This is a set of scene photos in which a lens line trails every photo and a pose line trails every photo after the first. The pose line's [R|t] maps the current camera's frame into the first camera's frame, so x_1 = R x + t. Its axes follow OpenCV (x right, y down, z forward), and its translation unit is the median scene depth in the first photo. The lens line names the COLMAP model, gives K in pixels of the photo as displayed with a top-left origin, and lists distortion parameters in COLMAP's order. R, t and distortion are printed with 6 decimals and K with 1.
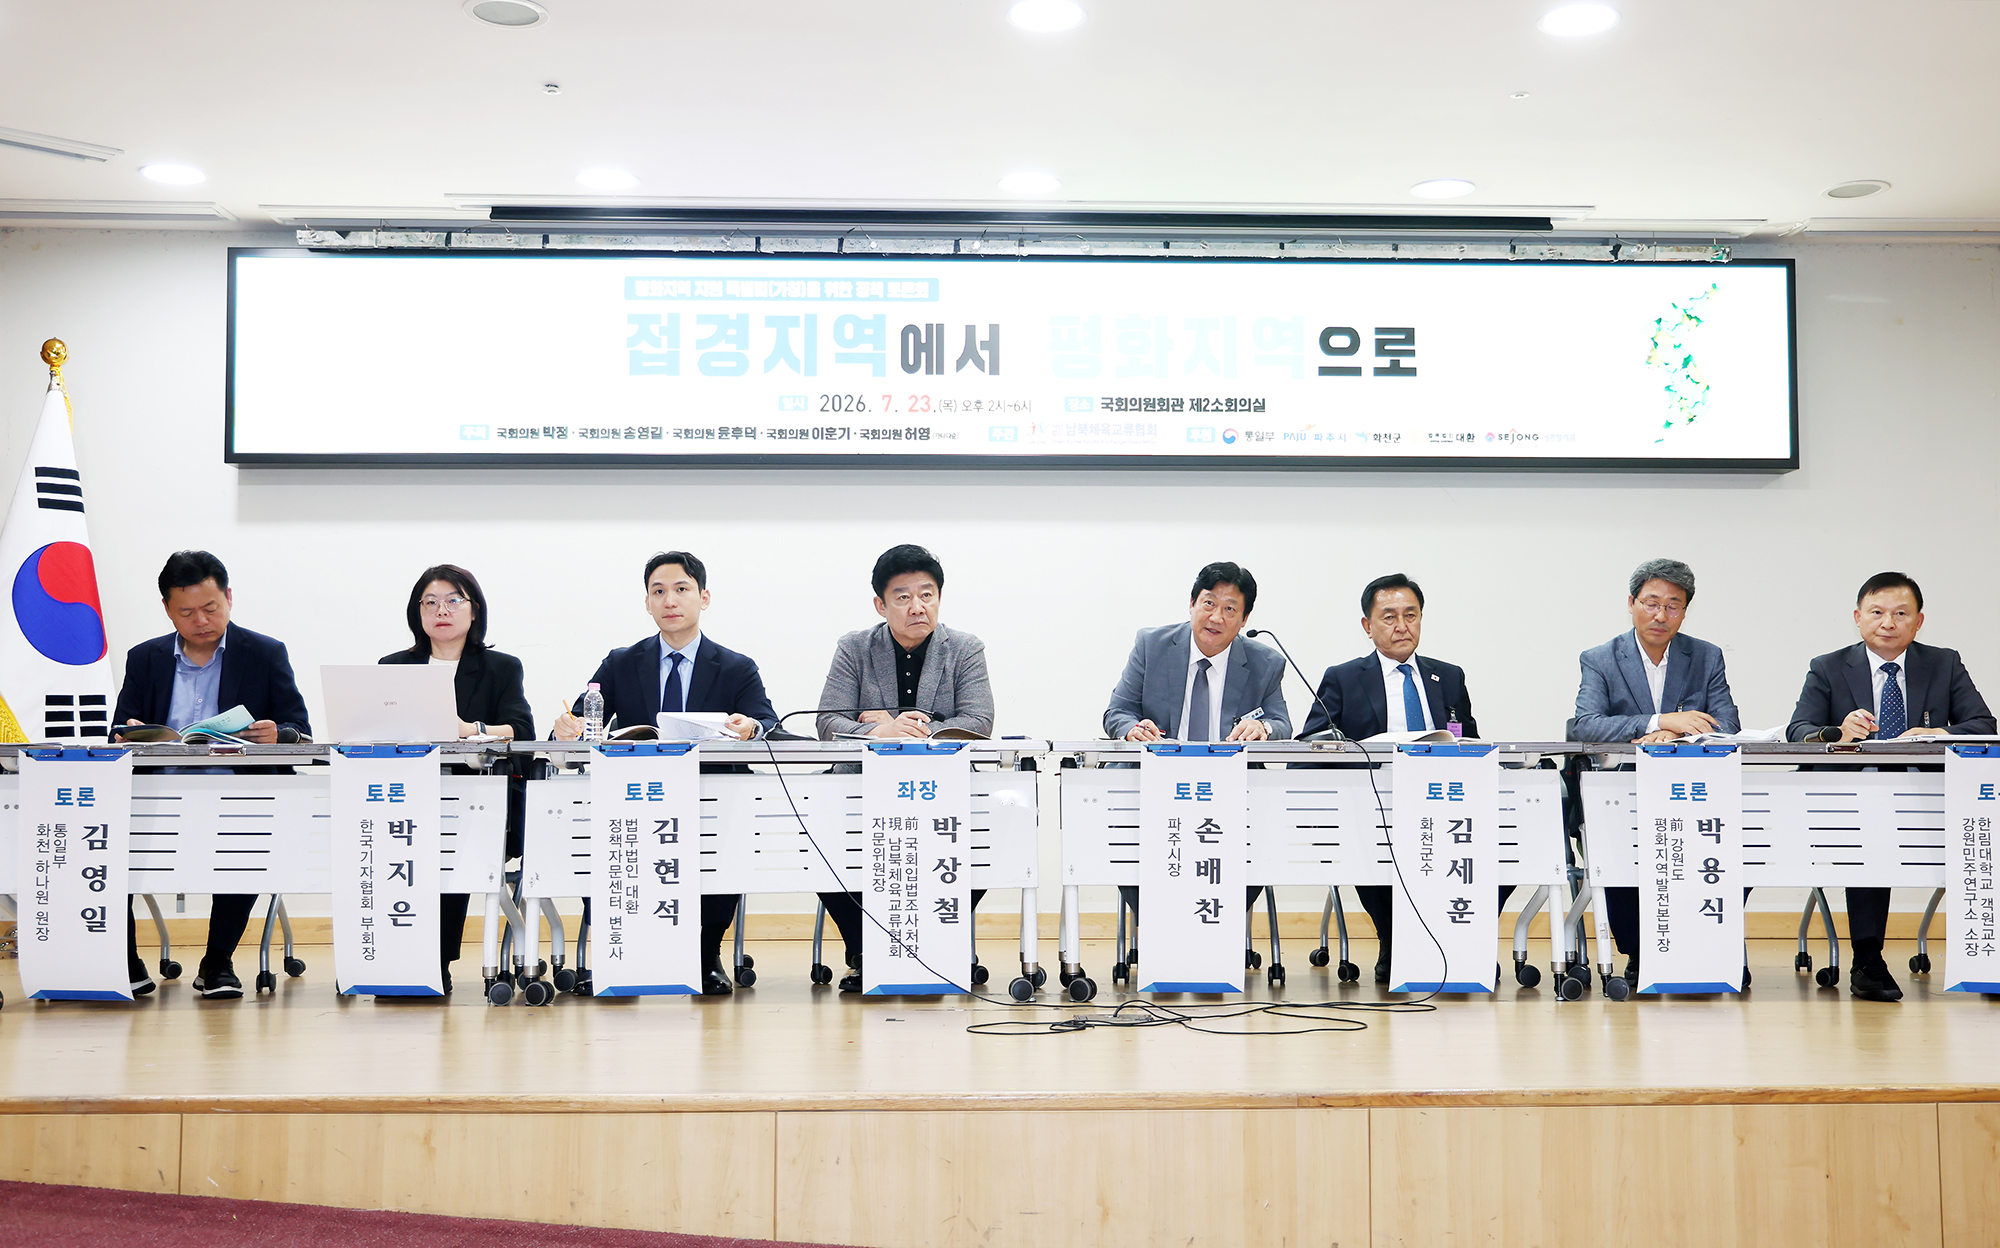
lens RADIAL K [[2188.6, 0, 1008.8], [0, 2188.6, 567.1], [0, 0, 1]] dist [0.033263, 0.000000]
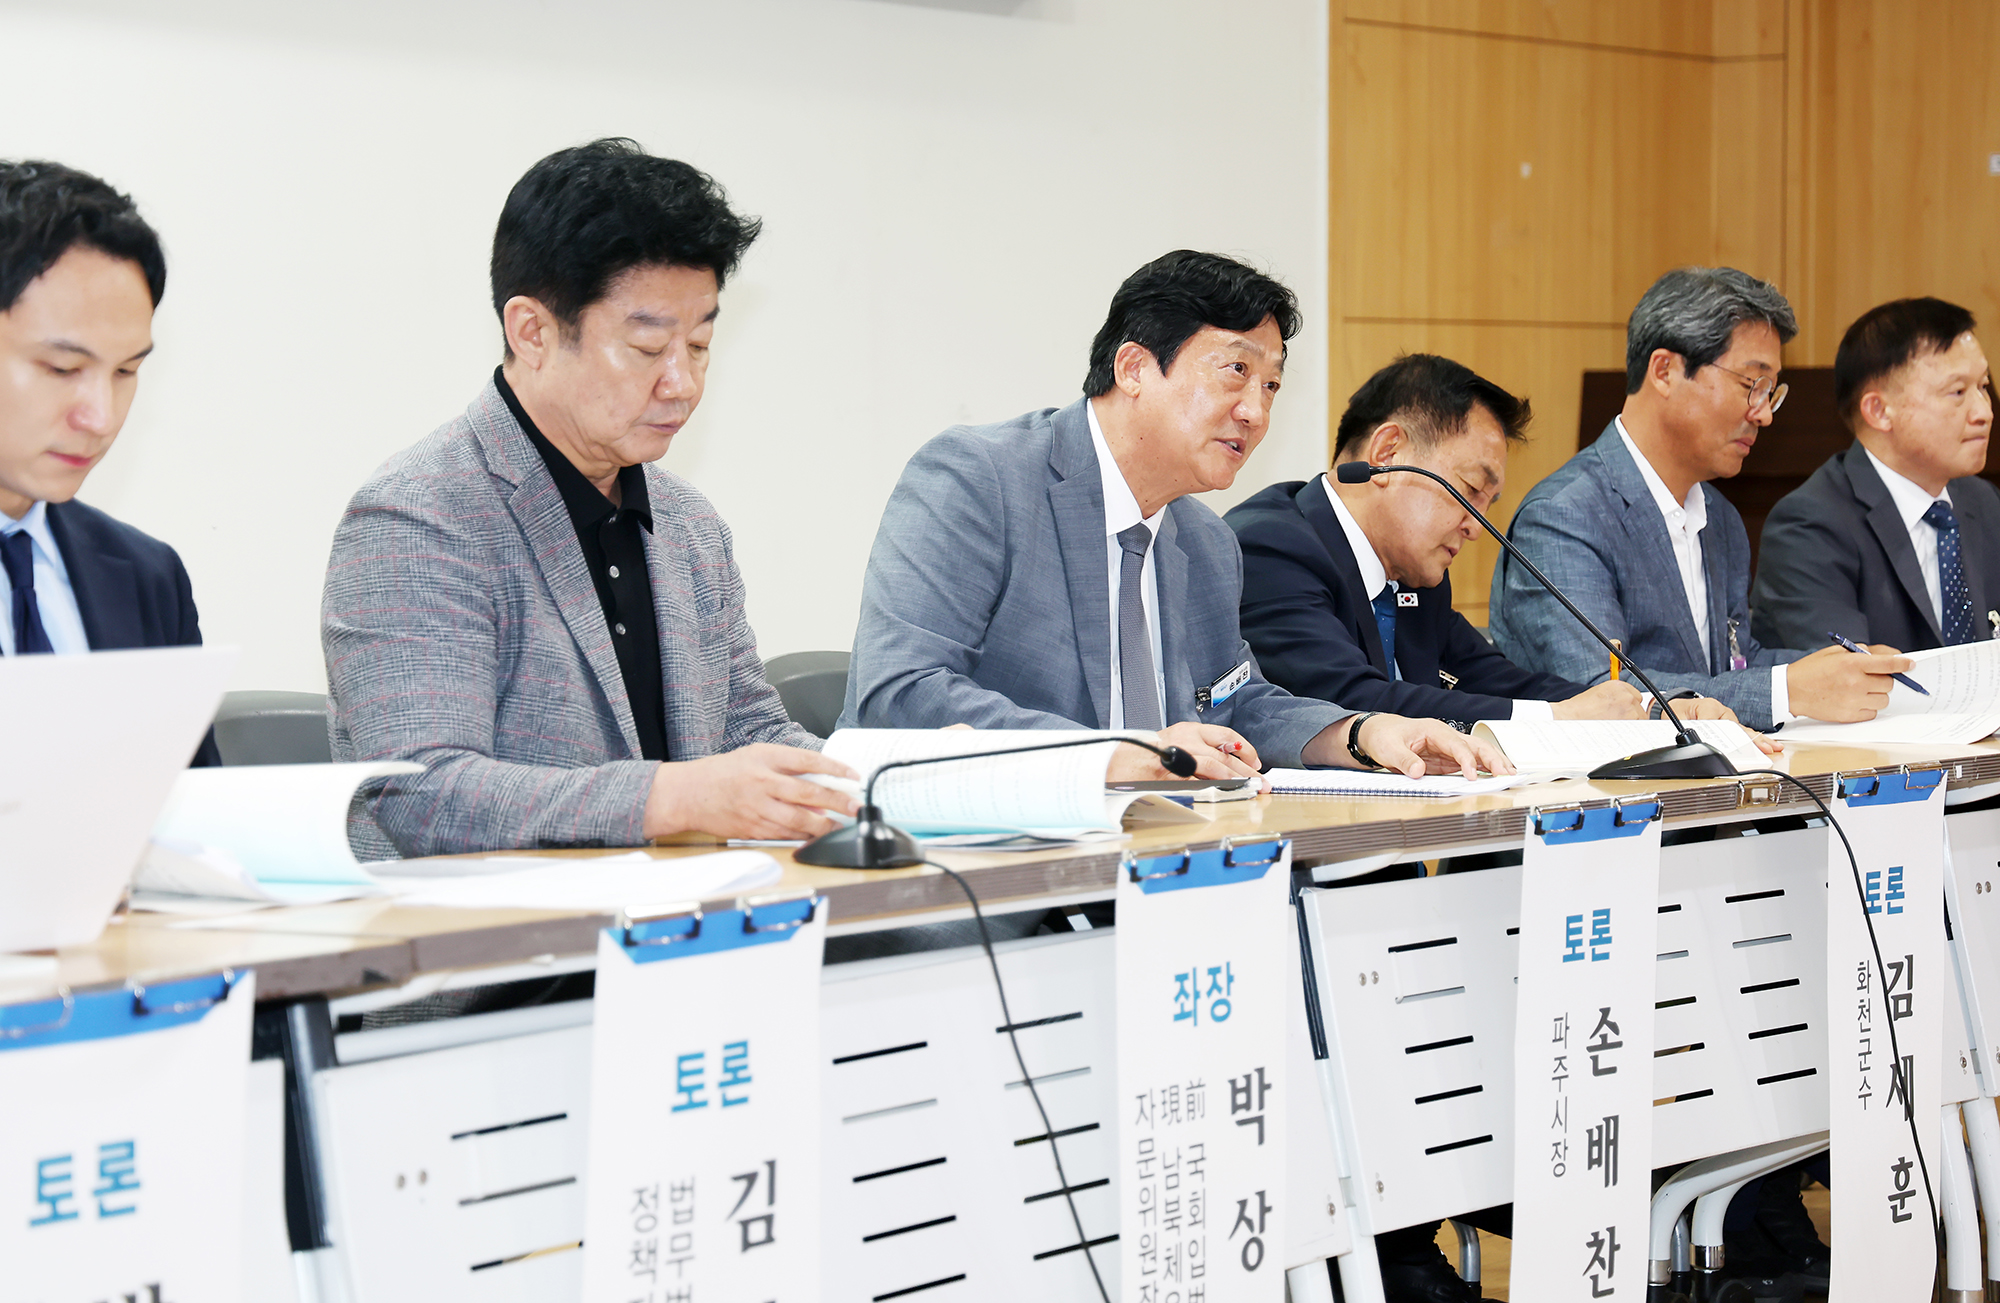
lens RADIAL K [[5937.7, 0, 1005.0], [0, 5937.7, 645.1], [0, 0, 1]] dist [0.537308, 0.000000]
pose [[0.557207, -0.032262, 0.829747, -0.589359], [-0.065526, 0.994421, 0.082668, -0.014872], [-0.827784, -0.100433, 0.551984, 0.410930]]
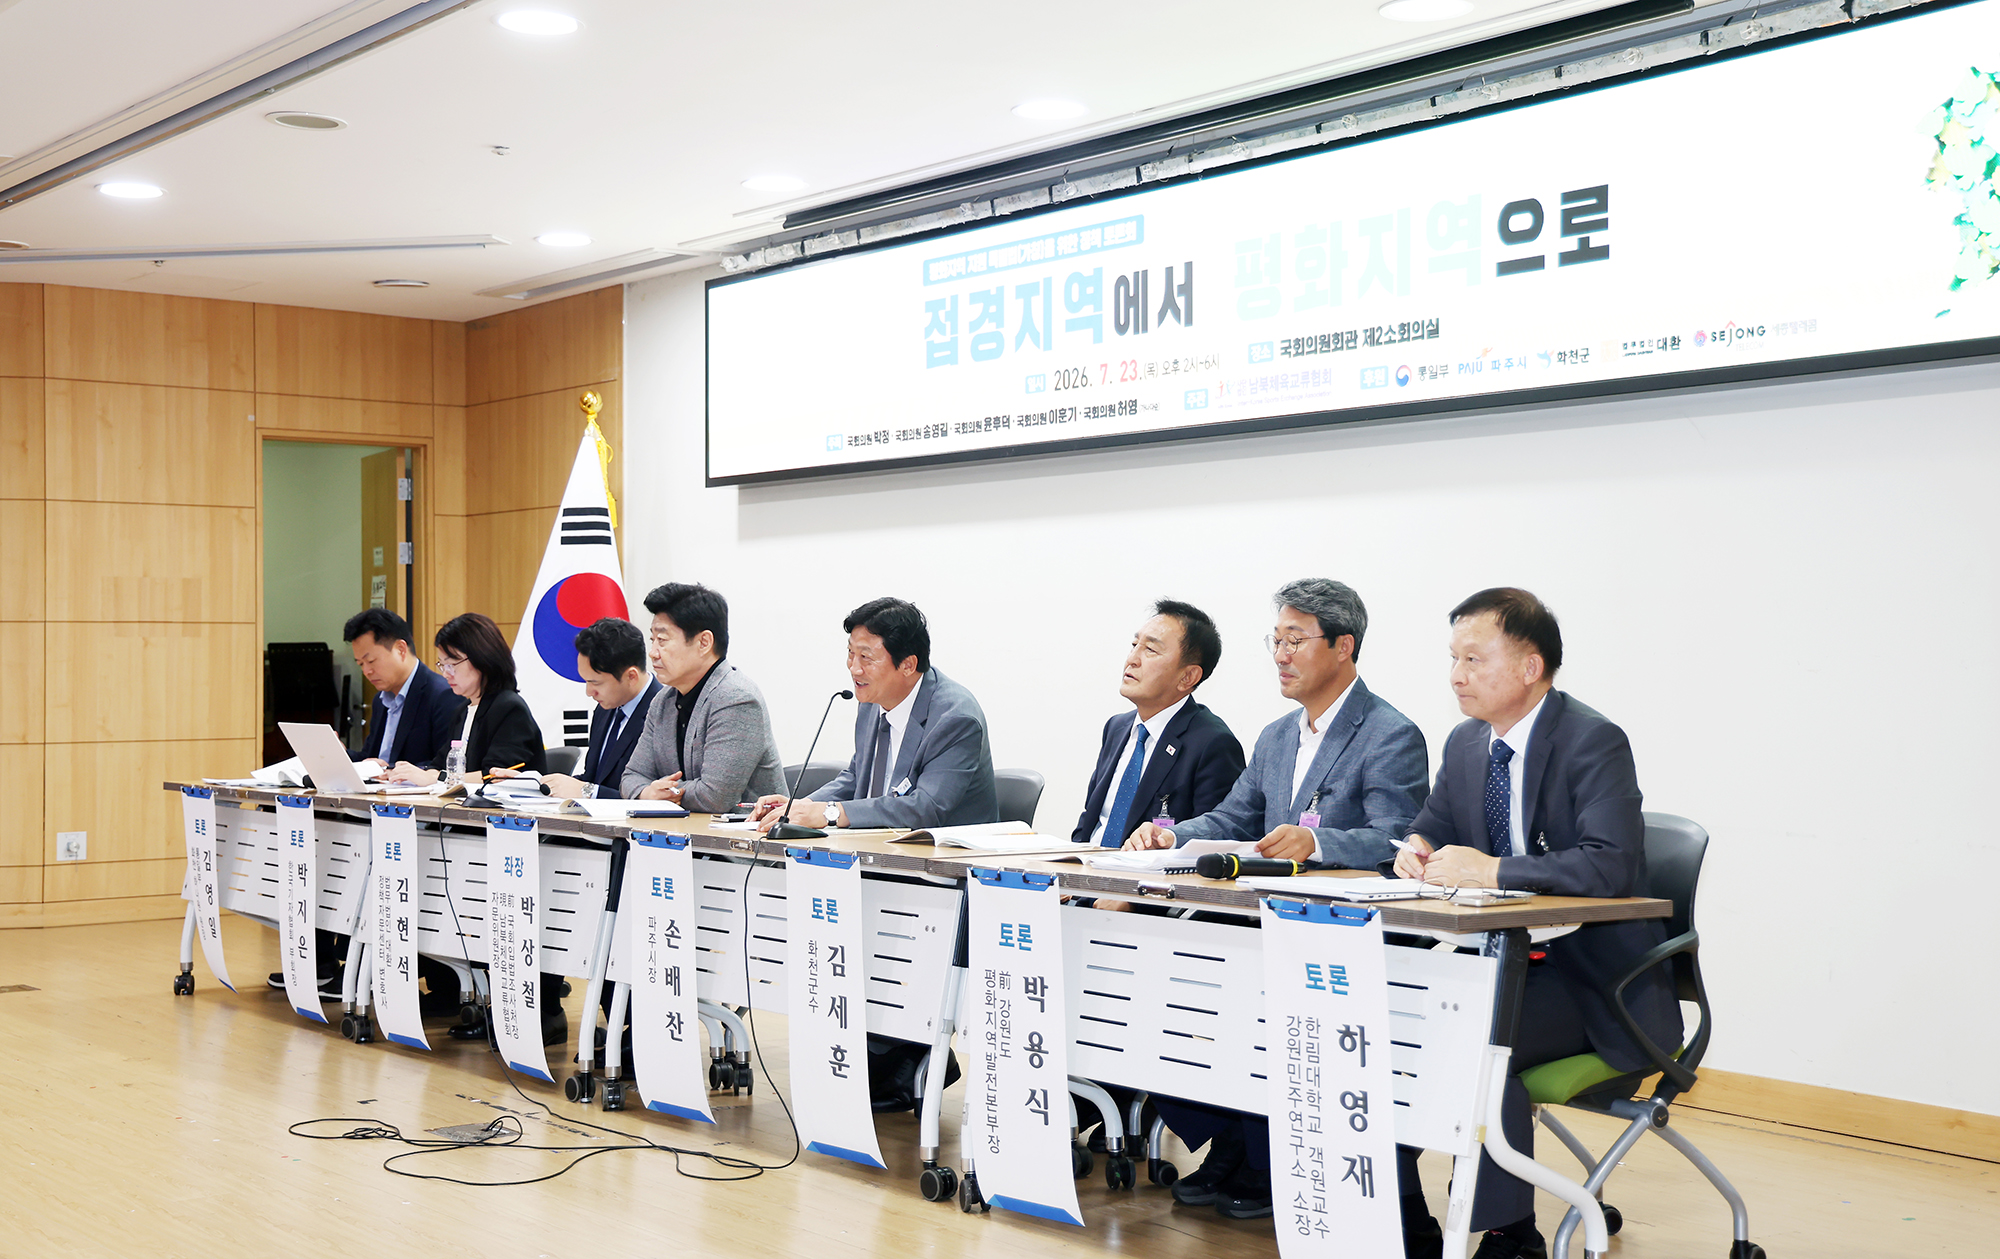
lens RADIAL K [[2564.6, 0, 1007.0], [0, 2564.6, 631.7], [0, 0, 1]] dist [0.149979, 0.000000]
pose [[0.586773, -0.007698, -0.809715, 0.750957], [0.081038, 0.995493, 0.049261, -0.028704], [0.805687, -0.094522, 0.584752, 0.394768]]
